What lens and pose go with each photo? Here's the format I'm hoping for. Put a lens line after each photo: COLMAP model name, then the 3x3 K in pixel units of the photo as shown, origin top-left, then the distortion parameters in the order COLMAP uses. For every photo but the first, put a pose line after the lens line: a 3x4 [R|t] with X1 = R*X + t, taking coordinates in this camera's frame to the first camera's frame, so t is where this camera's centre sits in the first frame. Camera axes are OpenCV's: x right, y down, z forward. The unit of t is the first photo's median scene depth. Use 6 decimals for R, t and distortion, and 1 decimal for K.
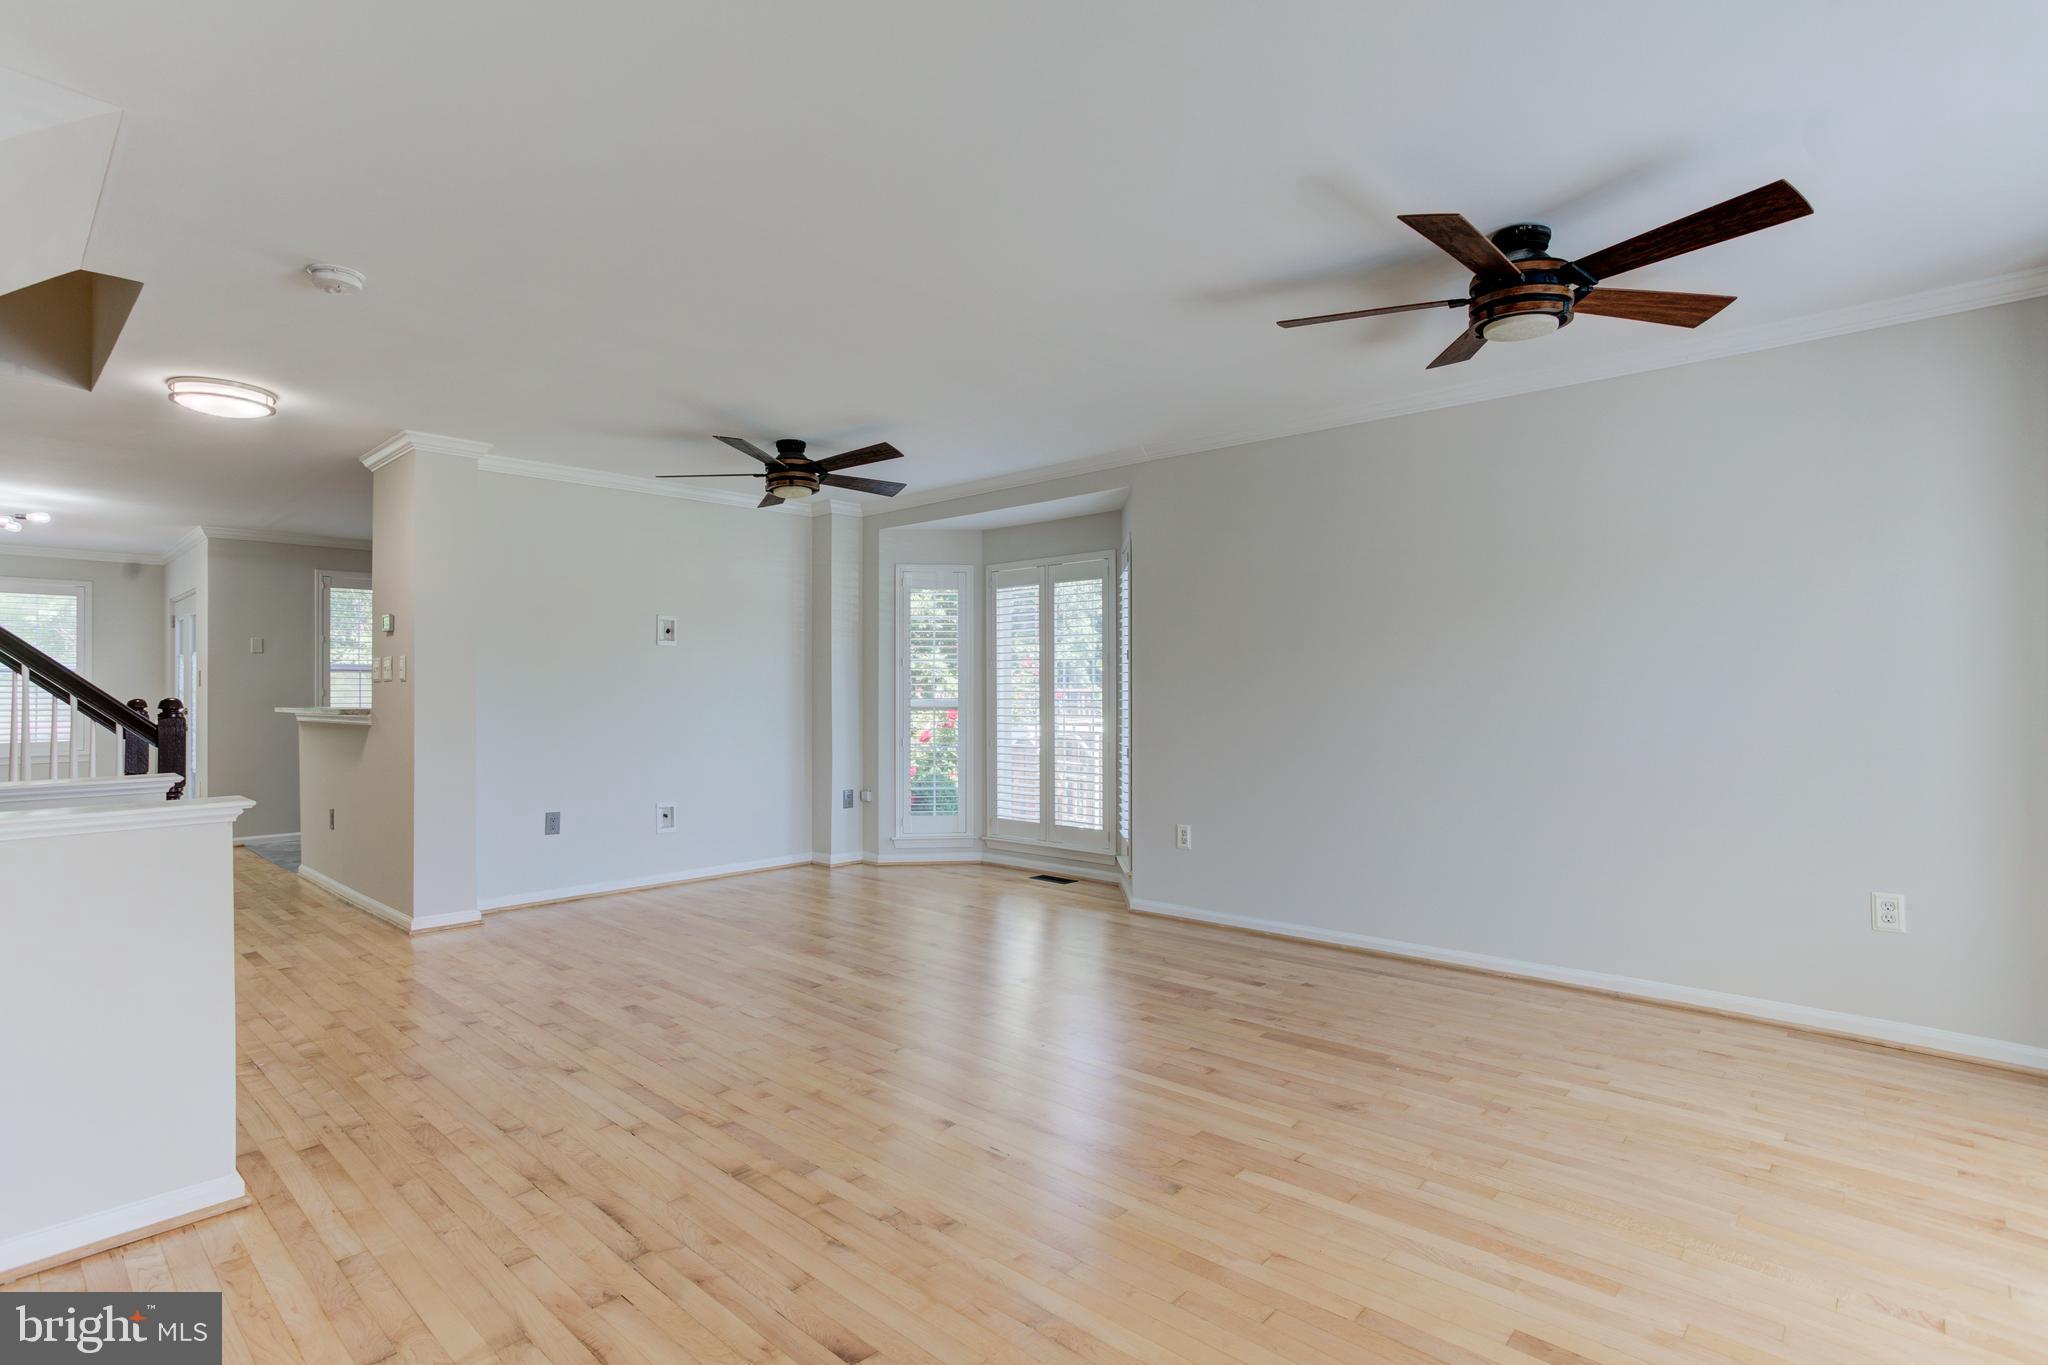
lens RADIAL K [[1008.9, 0, 1032.4], [0, 1008.9, 681.4], [0, 0, 1]] dist [-0.060872, 0.048175]
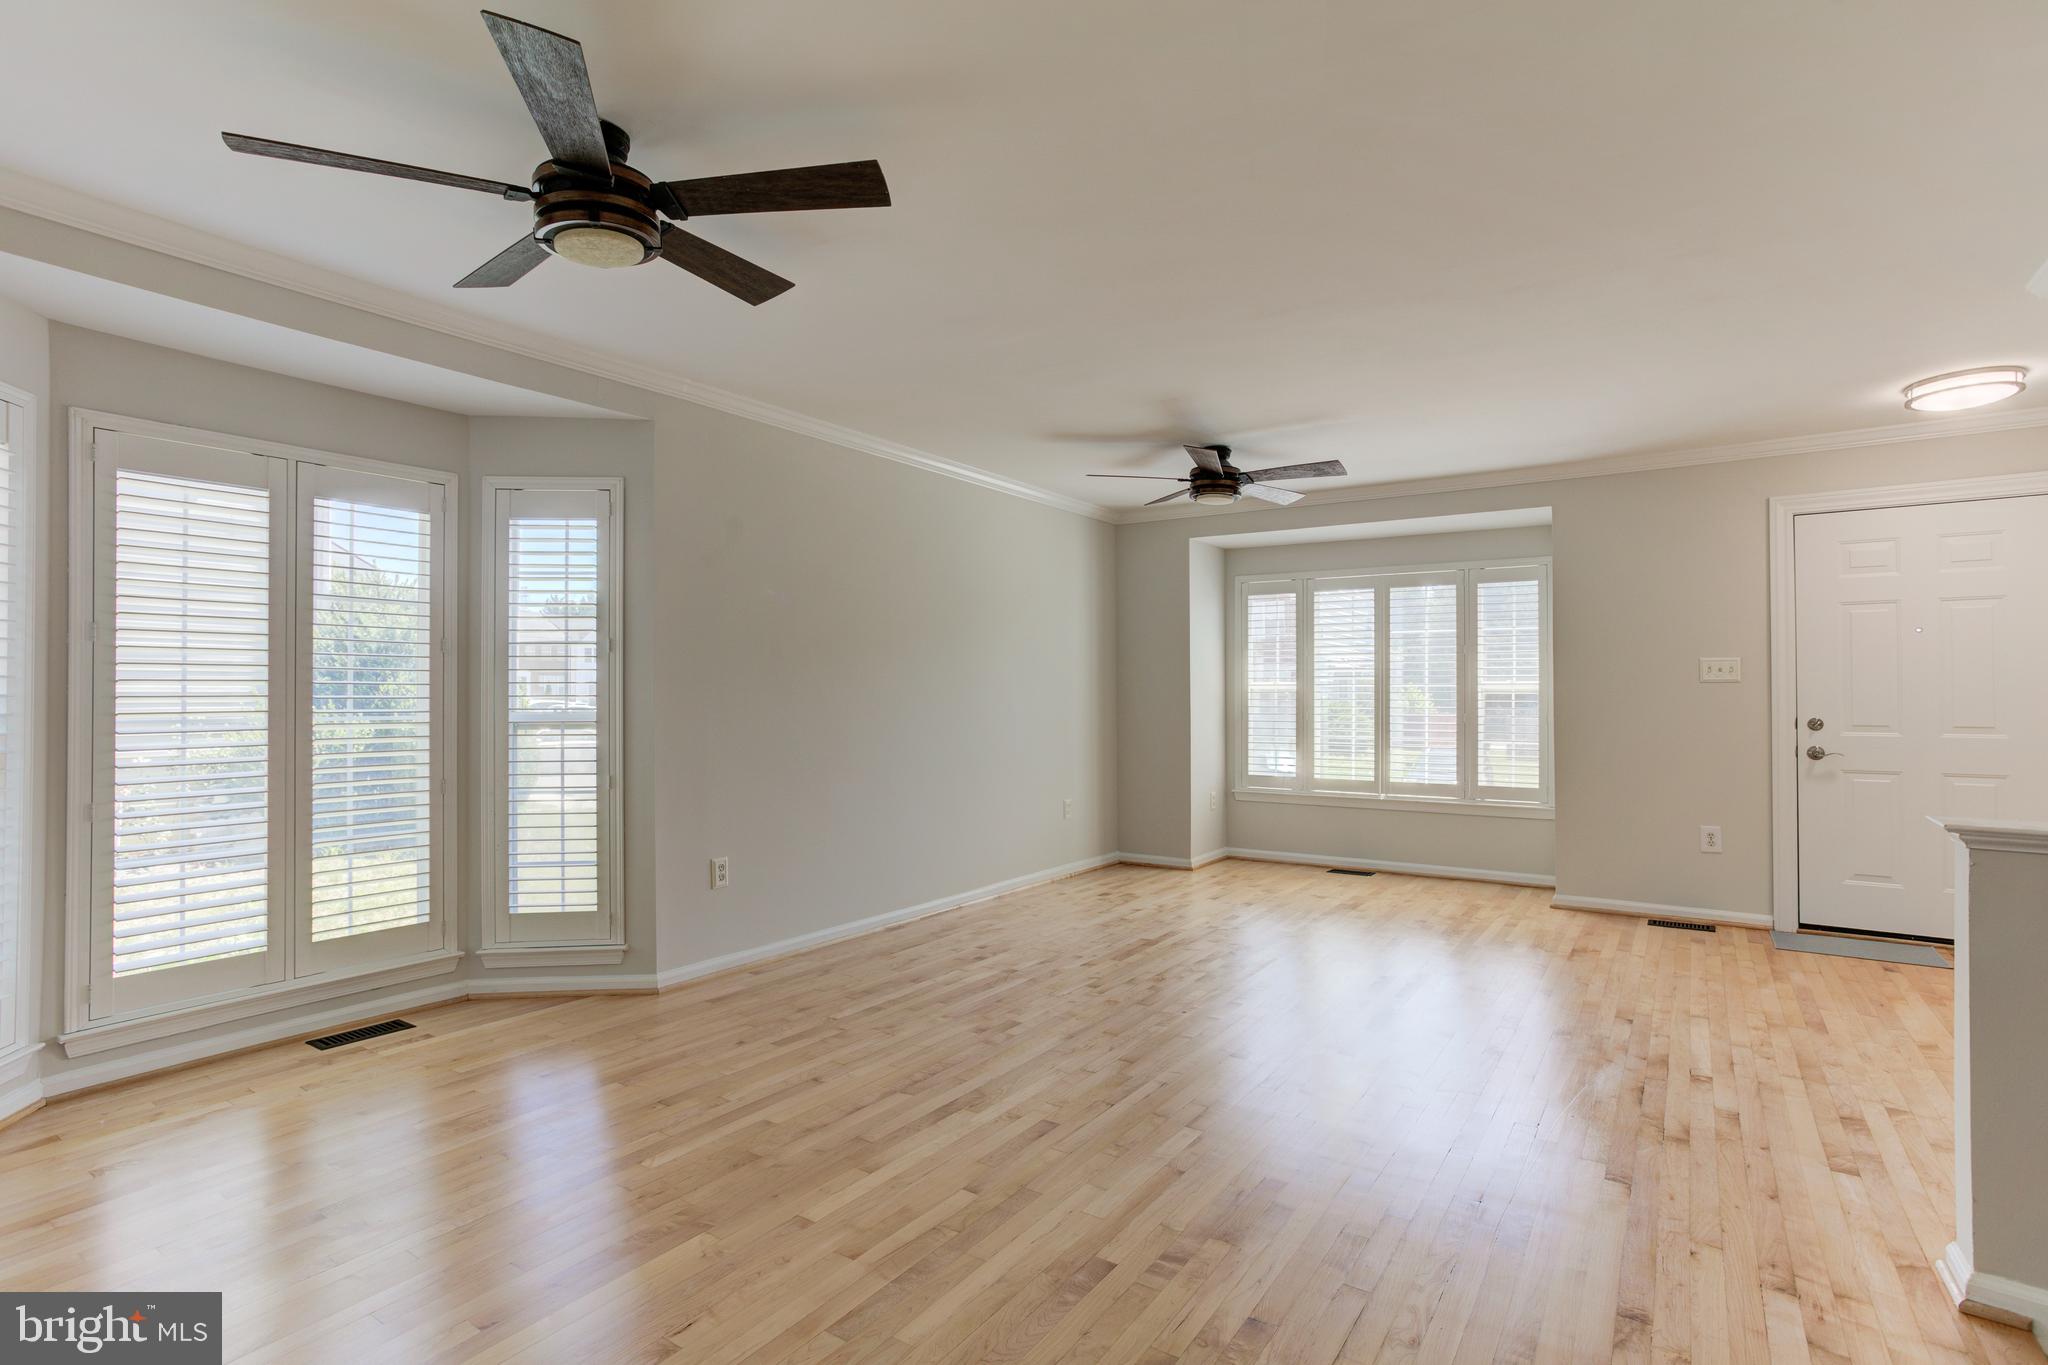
lens RADIAL K [[1008.9, 0, 1032.4], [0, 1008.9, 681.4], [0, 0, 1]] dist [-0.060872, 0.048175]
pose [[-0.144320, 0.013556, 0.989438, -0.583069], [-0.009590, 0.999840, -0.015097, 0.006220], [-0.989485, -0.011668, -0.144167, 0.721068]]
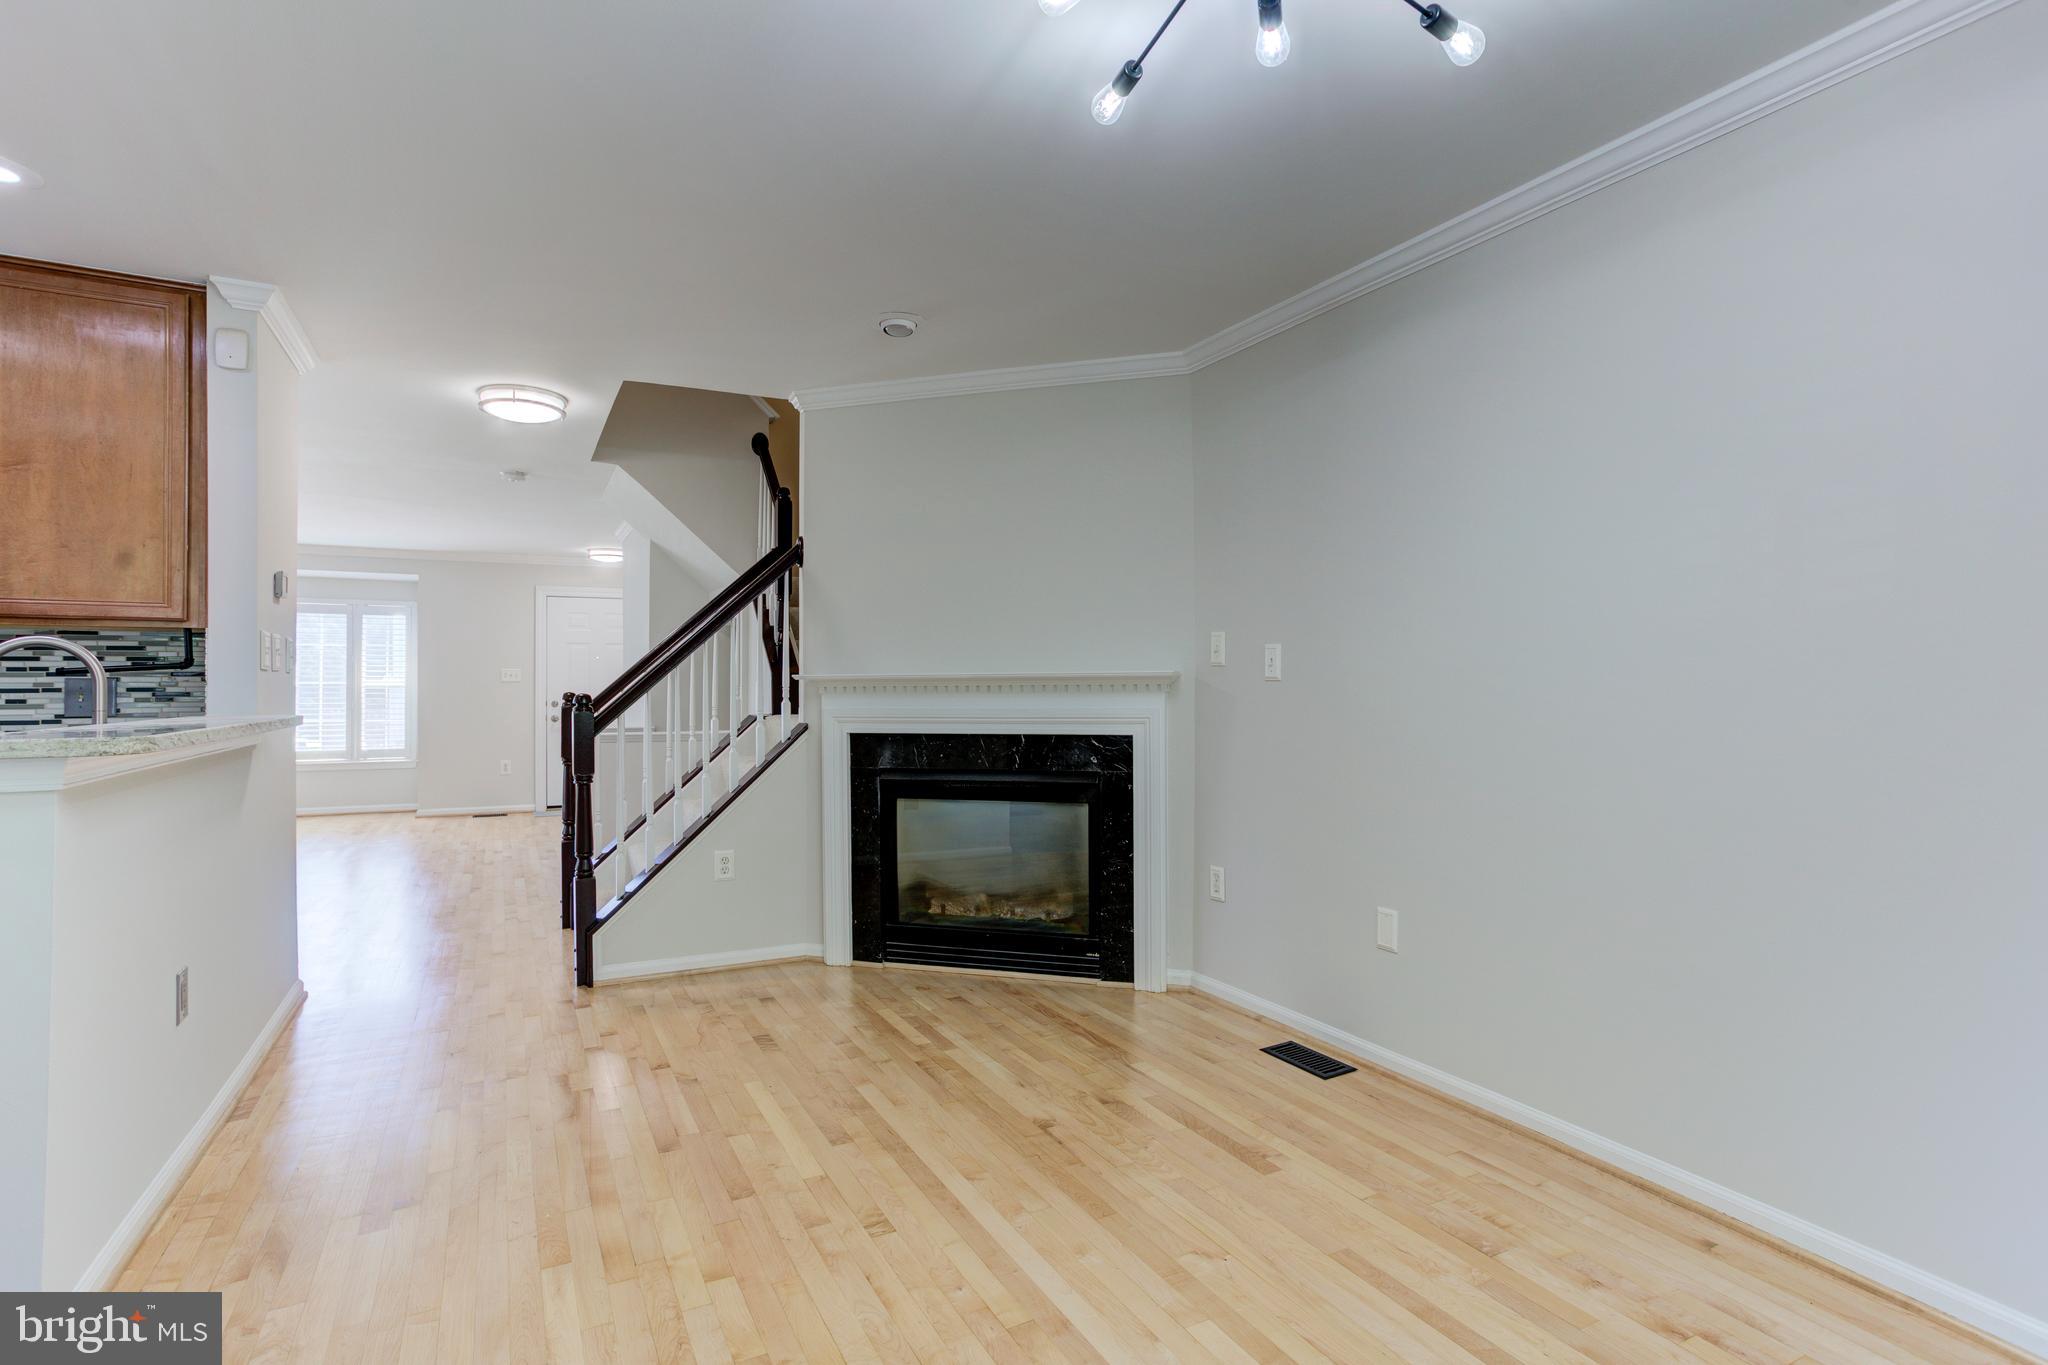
lens RADIAL K [[1008.9, 0, 1032.4], [0, 1008.9, 681.4], [0, 0, 1]] dist [-0.060872, 0.048175]
pose [[-0.938343, 0.006751, 0.345638, -1.137333], [-0.000328, 0.999791, -0.020419, 0.018822], [-0.345704, -0.019273, -0.938146, 1.200493]]
